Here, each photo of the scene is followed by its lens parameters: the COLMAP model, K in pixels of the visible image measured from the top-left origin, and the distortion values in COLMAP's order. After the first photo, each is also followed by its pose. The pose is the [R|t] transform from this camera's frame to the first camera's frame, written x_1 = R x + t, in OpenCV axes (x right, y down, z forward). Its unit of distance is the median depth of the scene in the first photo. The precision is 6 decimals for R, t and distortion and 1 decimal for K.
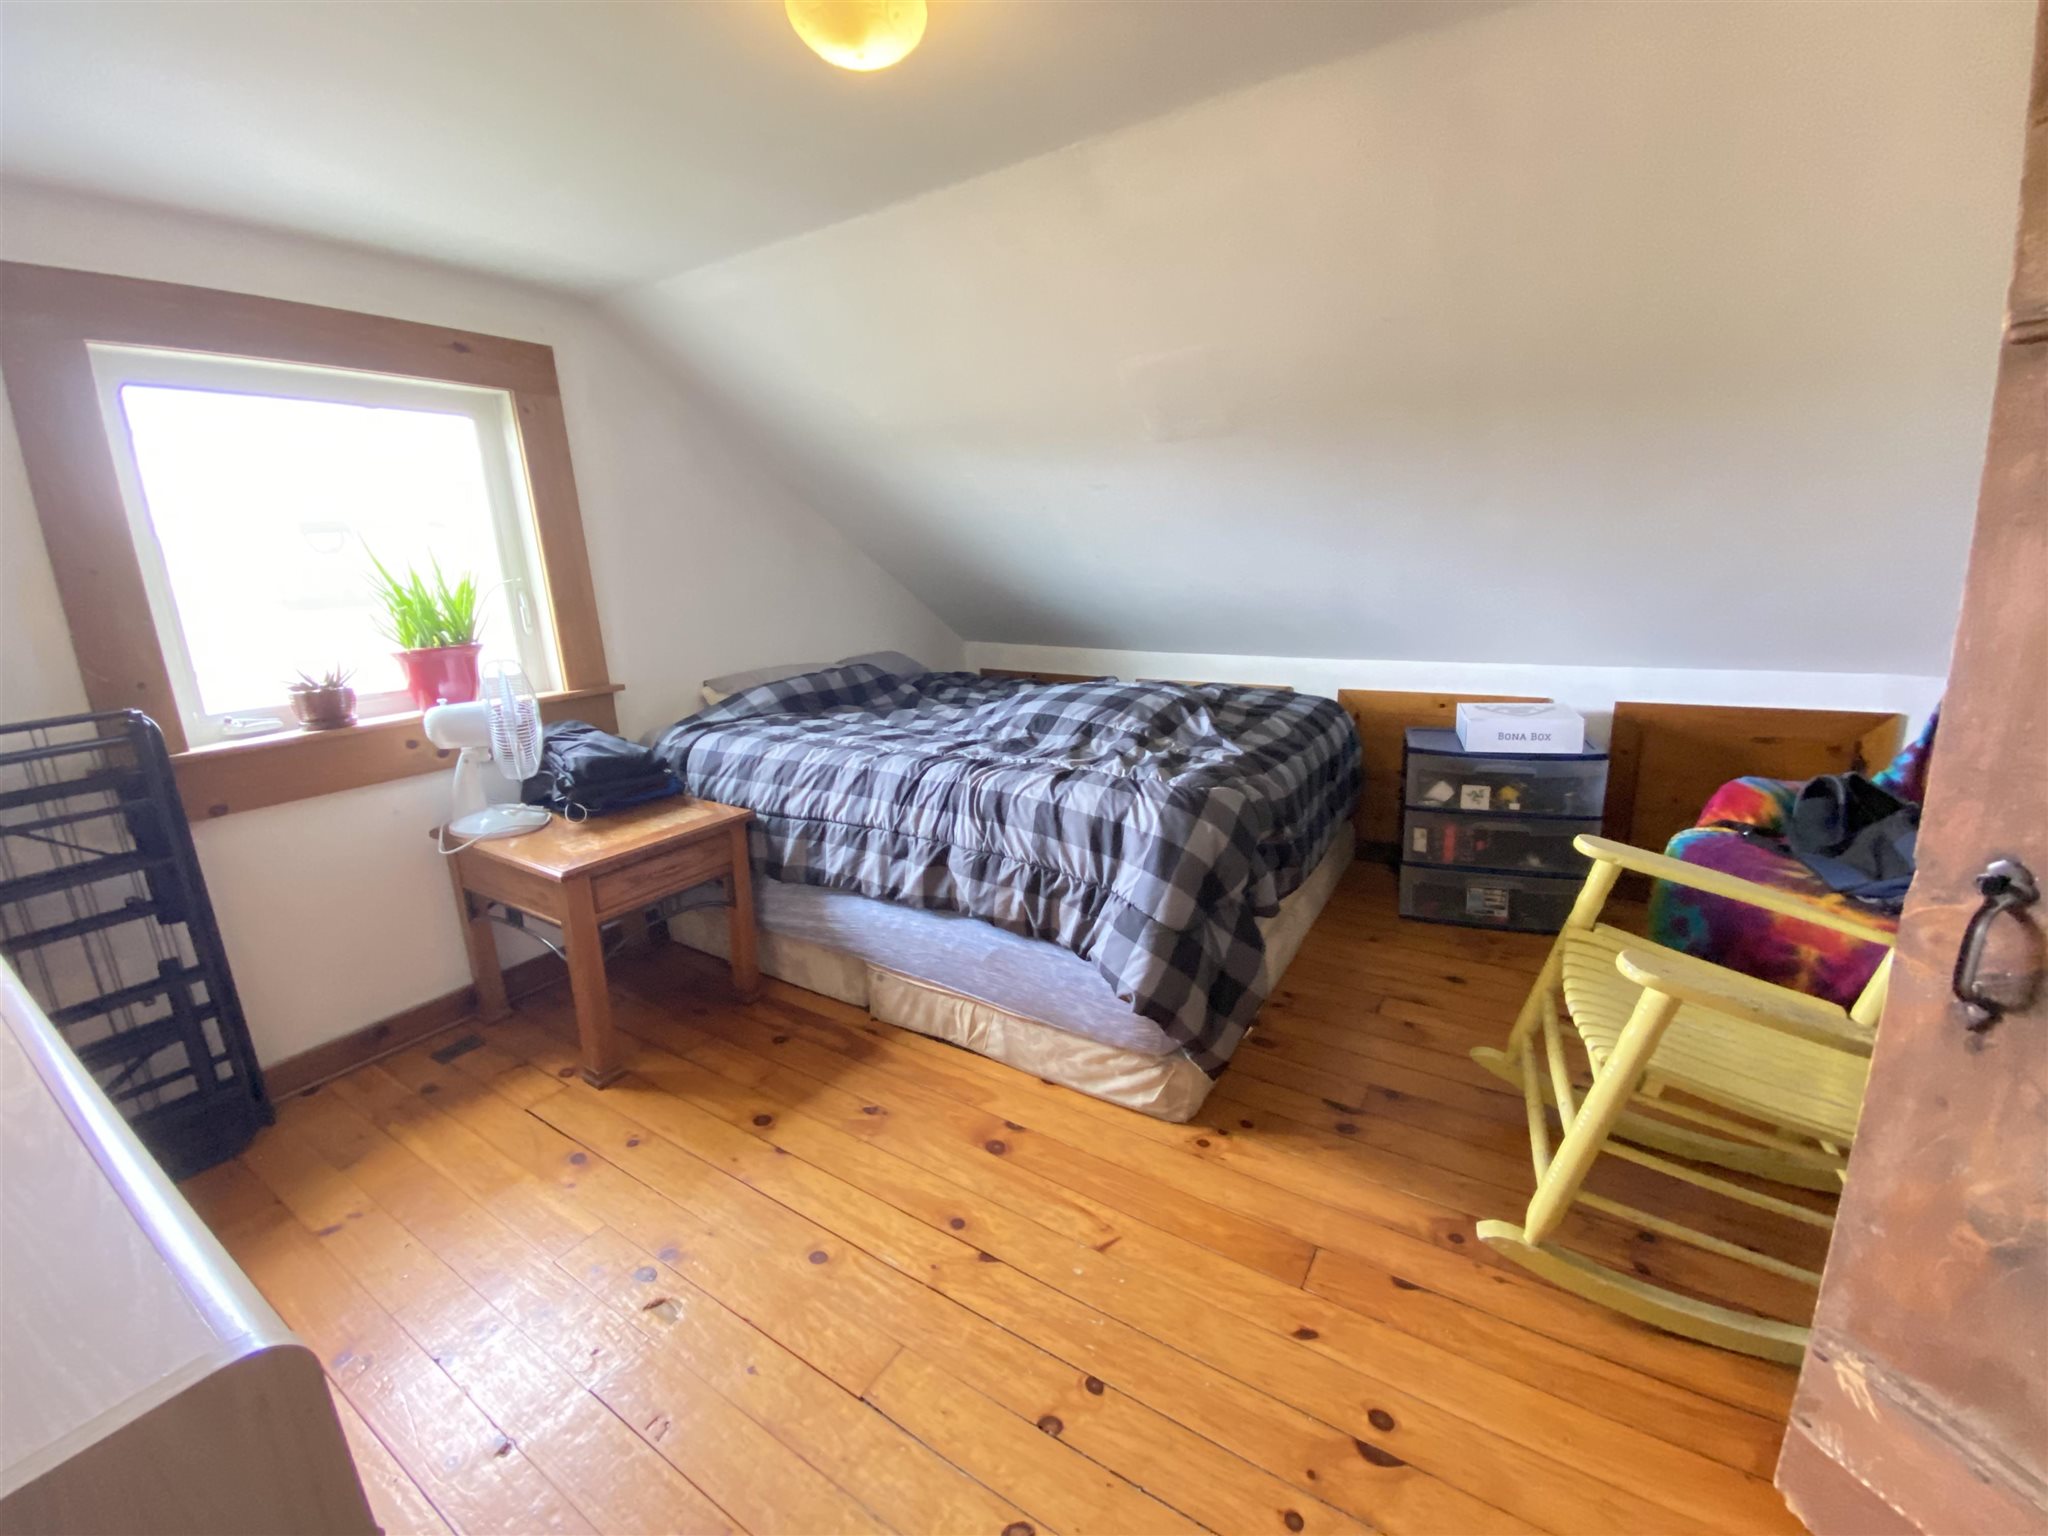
lens RADIAL K [[823.0, 0, 1024.0], [0, 823.0, 768.0], [0, 0, 1]] dist [0.030006, -0.029185]
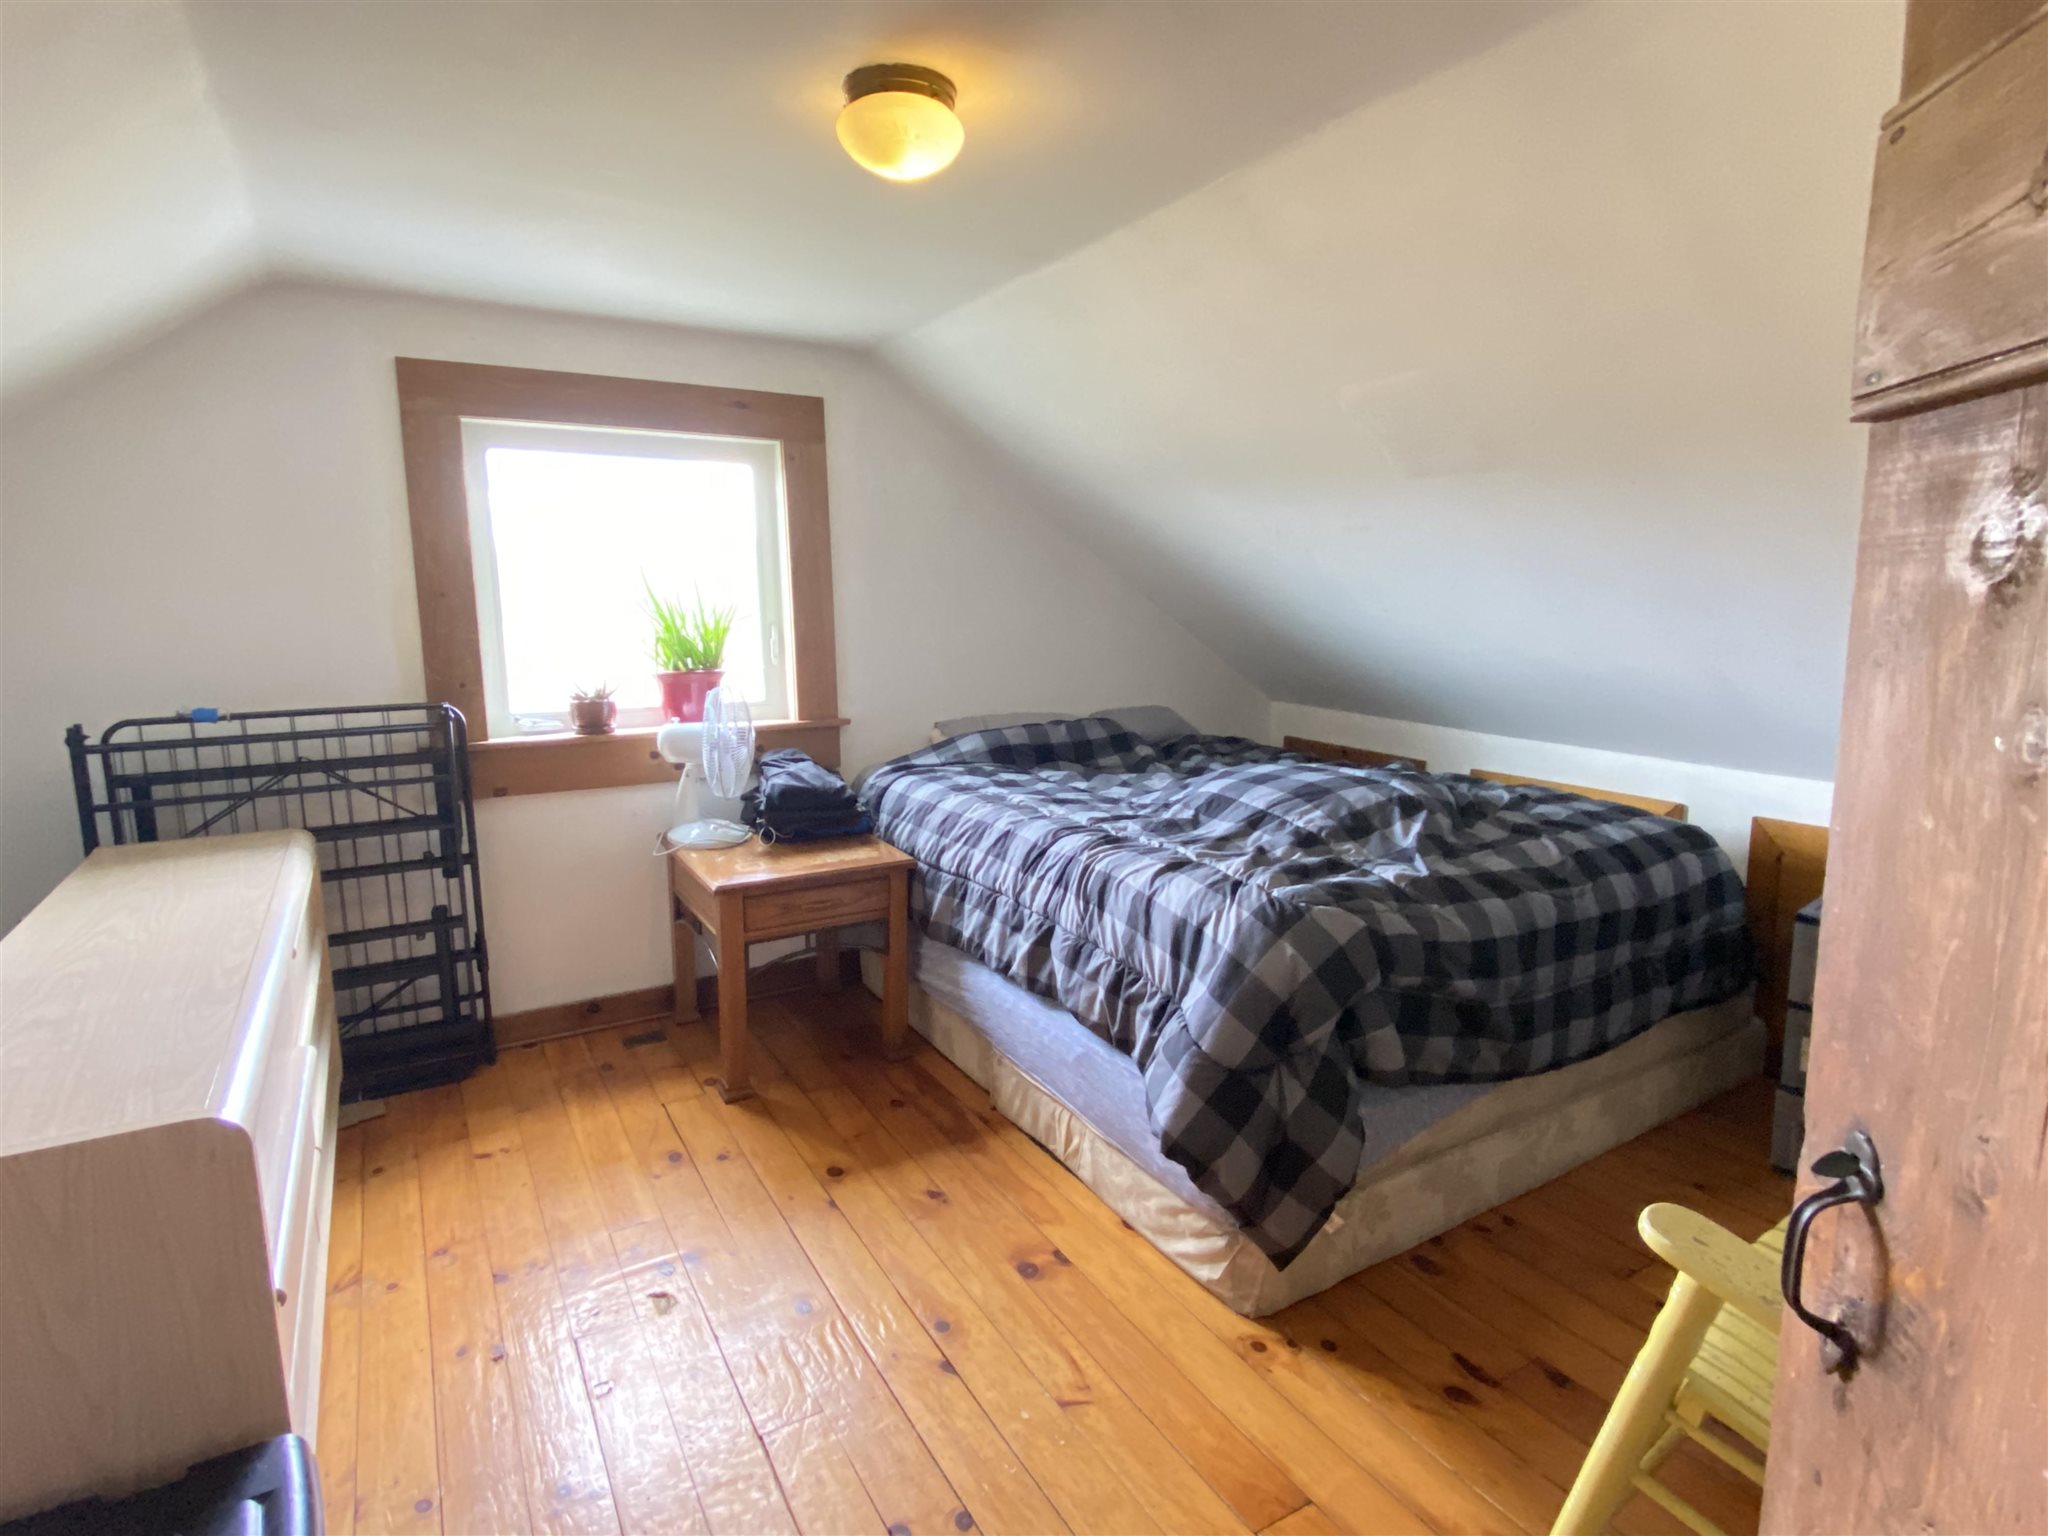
lens RADIAL K [[1038.7, 0, 1024.0], [0, 1038.7, 768.0], [0, 0, 1]] dist [0.064150, -0.099366]
pose [[0.893376, 0.106791, -0.436435, 0.348587], [-0.138584, 0.989478, -0.041564, -0.023718], [0.427405, 0.097615, 0.898775, -0.055396]]
